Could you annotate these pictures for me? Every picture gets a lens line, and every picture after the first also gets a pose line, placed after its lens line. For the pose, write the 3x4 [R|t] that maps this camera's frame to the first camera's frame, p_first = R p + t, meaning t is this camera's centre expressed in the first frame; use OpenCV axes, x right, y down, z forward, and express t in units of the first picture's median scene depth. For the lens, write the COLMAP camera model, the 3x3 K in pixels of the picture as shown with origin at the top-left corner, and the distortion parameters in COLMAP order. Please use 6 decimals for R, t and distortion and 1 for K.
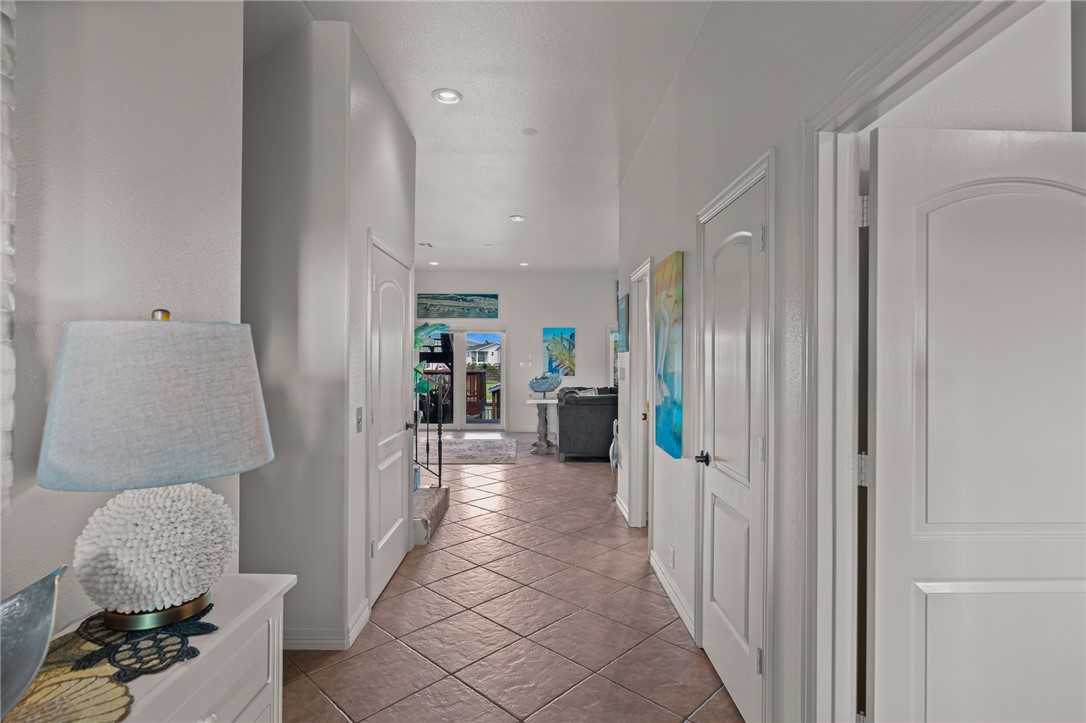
lens RADIAL K [[550.5, 0, 545.8], [0, 550.5, 360.0], [0, 0, 1]] dist [-0.002921, -0.000906]
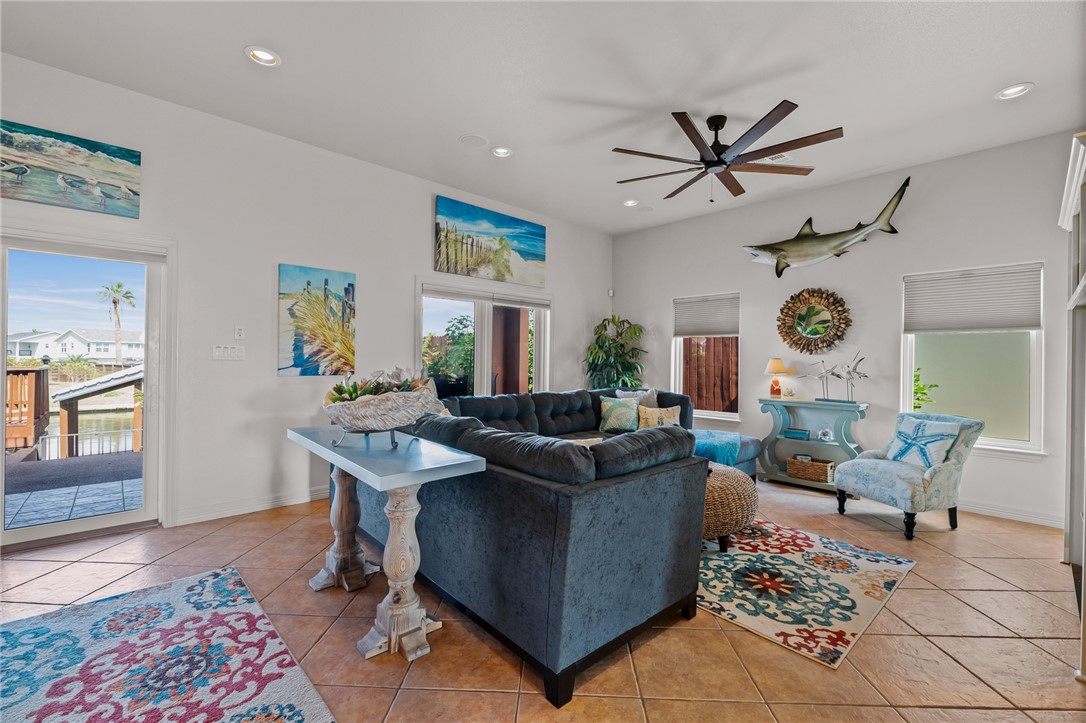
lens RADIAL K [[462.6, 0, 547.8], [0, 462.6, 358.4], [0, 0, 1]] dist [-0.002247, -0.000808]
pose [[0.743183, 0.004722, 0.669071, -0.090141], [-0.007088, 0.999975, 0.000815, 0.013390], [-0.669050, -0.005348, 0.743198, 0.593619]]
